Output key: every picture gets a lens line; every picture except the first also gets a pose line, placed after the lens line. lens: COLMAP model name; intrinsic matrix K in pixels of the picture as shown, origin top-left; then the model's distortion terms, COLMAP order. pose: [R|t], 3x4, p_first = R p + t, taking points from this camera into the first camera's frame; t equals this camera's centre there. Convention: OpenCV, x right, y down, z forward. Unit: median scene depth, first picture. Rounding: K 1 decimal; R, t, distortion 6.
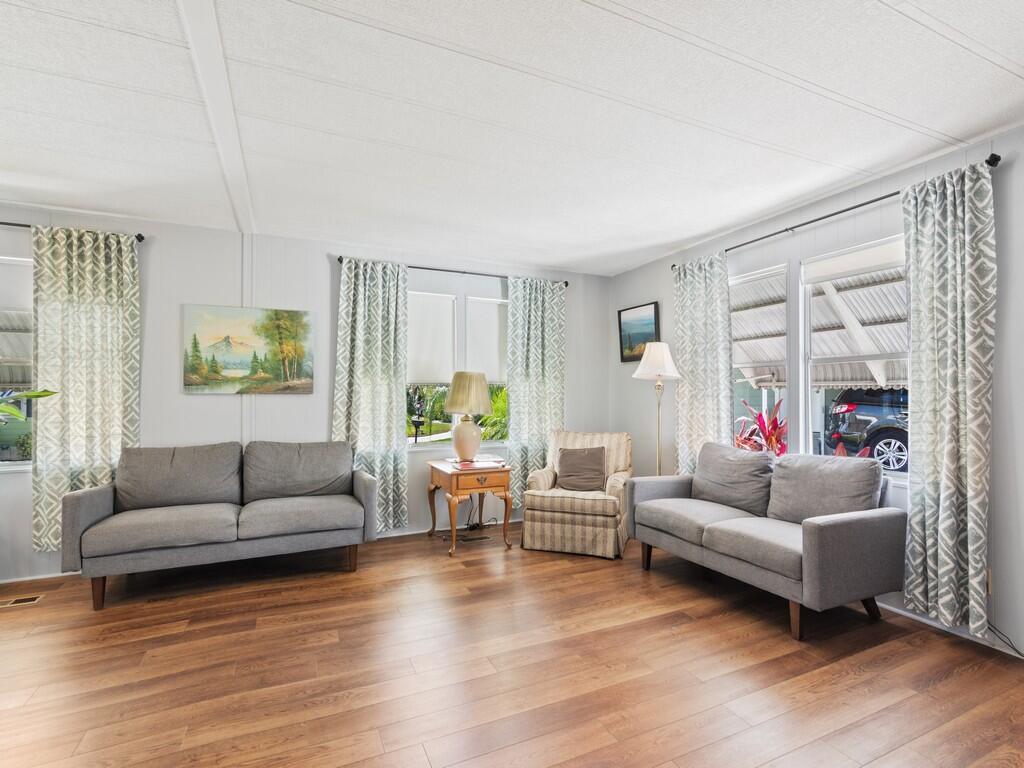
lens RADIAL K [[497.1, 0, 511.3], [0, 497.1, 392.7], [0, 0, 1]] dist [0.002178, -0.007505]
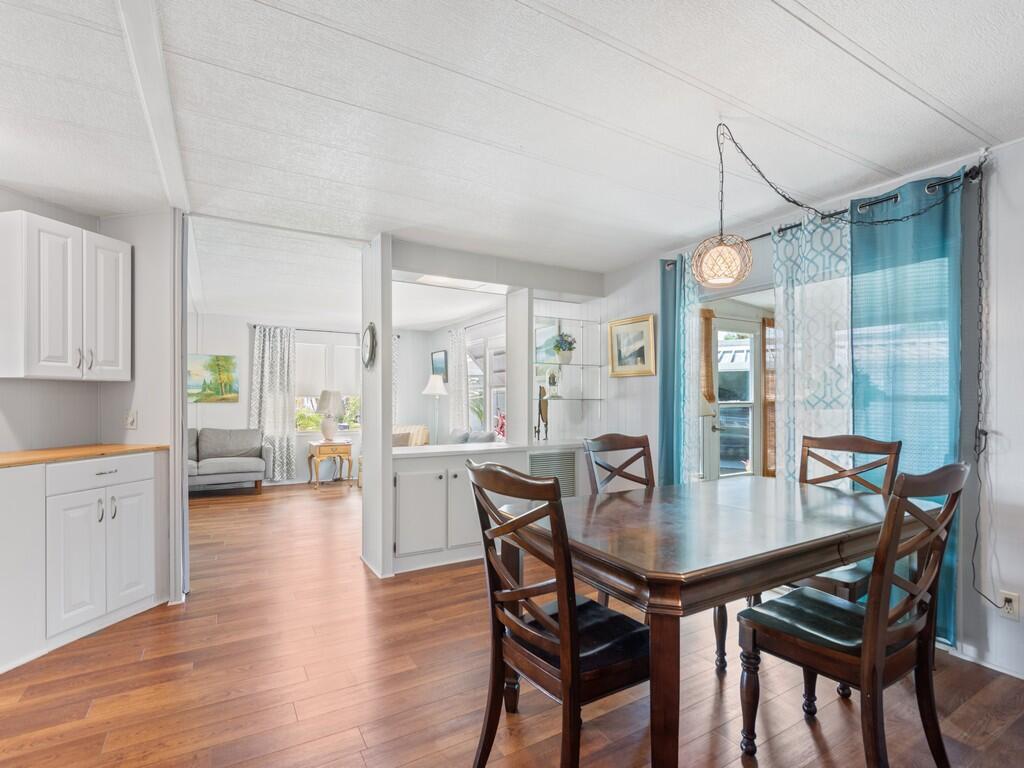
lens RADIAL K [[497.1, 0, 506.5], [0, 497.1, 401.3], [0, 0, 1]] dist [0.002178, -0.007505]
pose [[0.994111, 0.003735, 0.108302, 0.377246], [-0.004017, 0.999989, 0.002384, -0.010022], [-0.108292, -0.002805, 0.994115, -0.907765]]
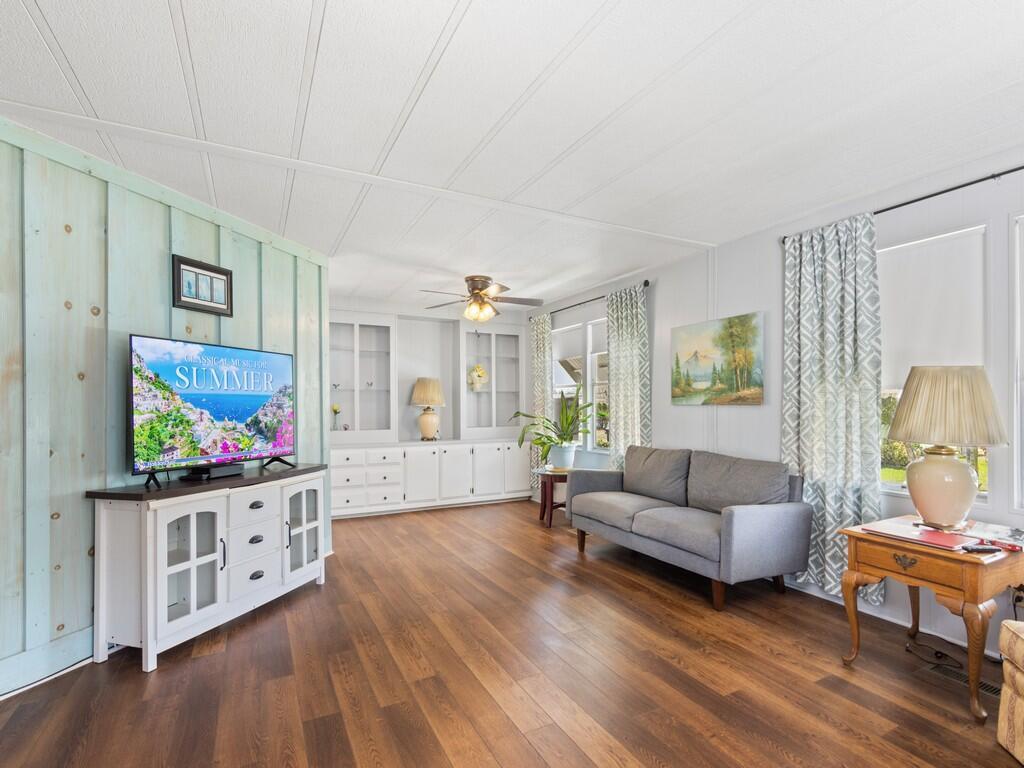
lens RADIAL K [[497.1, 0, 516.3], [0, 497.1, 401.2], [0, 0, 1]] dist [0.002178, -0.007505]
pose [[0.051767, -0.006802, -0.998636, 0.471330], [0.002569, 0.999974, -0.006678, 0.000604], [0.998656, -0.002220, 0.051783, 0.541269]]
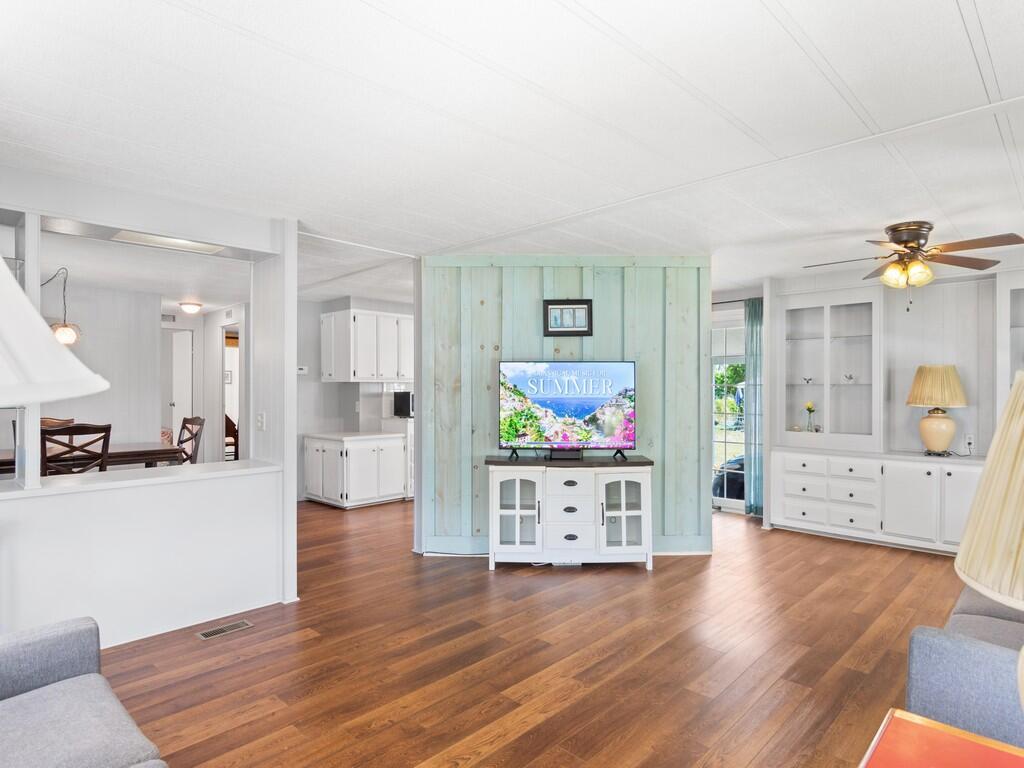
lens RADIAL K [[581.1, 0, 518.4], [0, 581.1, 389.5], [0, 0, 1]] dist [-0.017366, 0.000426]
pose [[-0.931446, -0.000018, -0.363879, 0.211540], [-0.000432, 0.999999, 0.001057, -0.034077], [0.363879, 0.001142, -0.931446, 1.210745]]
